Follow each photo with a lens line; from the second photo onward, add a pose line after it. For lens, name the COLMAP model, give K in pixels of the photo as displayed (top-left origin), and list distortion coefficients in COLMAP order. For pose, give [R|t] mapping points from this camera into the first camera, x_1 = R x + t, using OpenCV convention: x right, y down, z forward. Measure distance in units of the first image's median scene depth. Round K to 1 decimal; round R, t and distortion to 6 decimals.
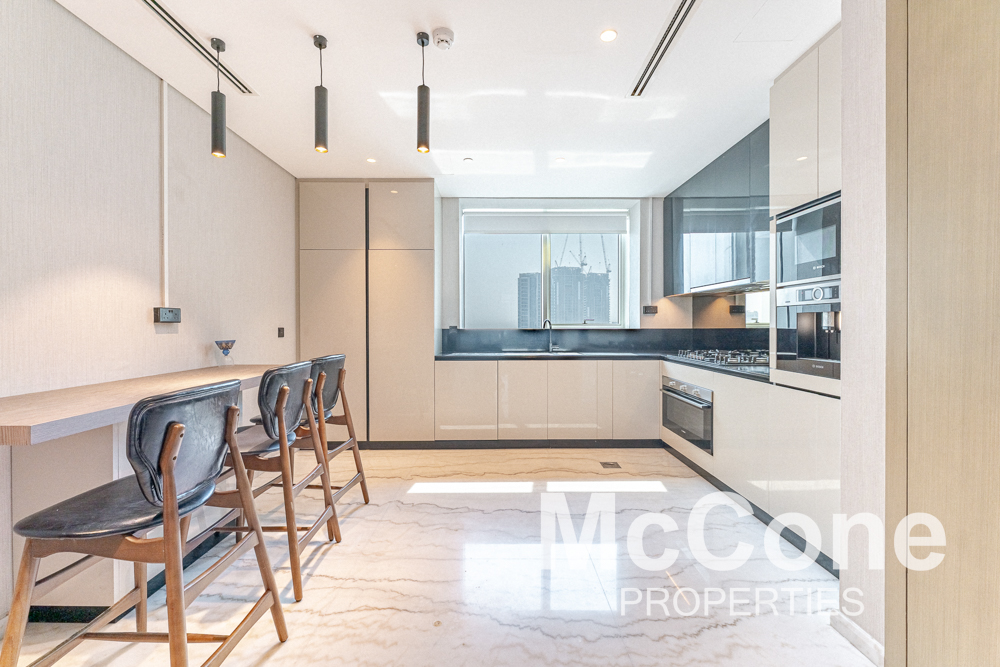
lens RADIAL K [[400.4, 0, 500.3], [0, 400.4, 329.2], [0, 0, 1]] dist [-0.001210, 0.000609]
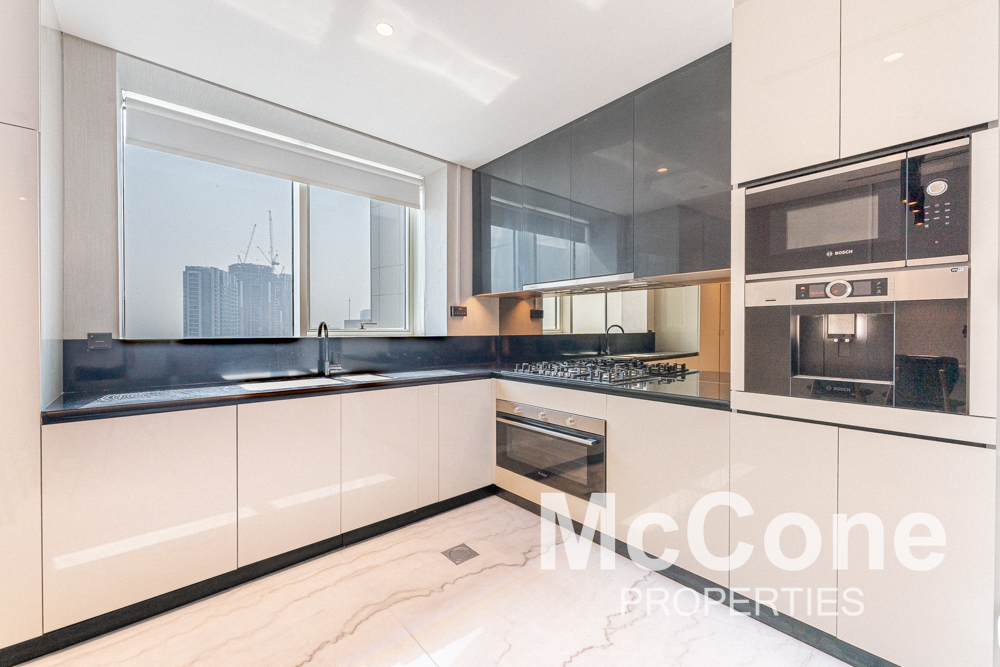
lens RADIAL K [[400.4, 0, 493.1], [0, 400.4, 334.2], [0, 0, 1]] dist [-0.001210, 0.000609]
pose [[0.763848, -0.002899, 0.645390, -0.071179], [0.004362, 0.999990, -0.000670, -0.003885], [-0.645382, 0.003327, 0.763853, 0.379648]]
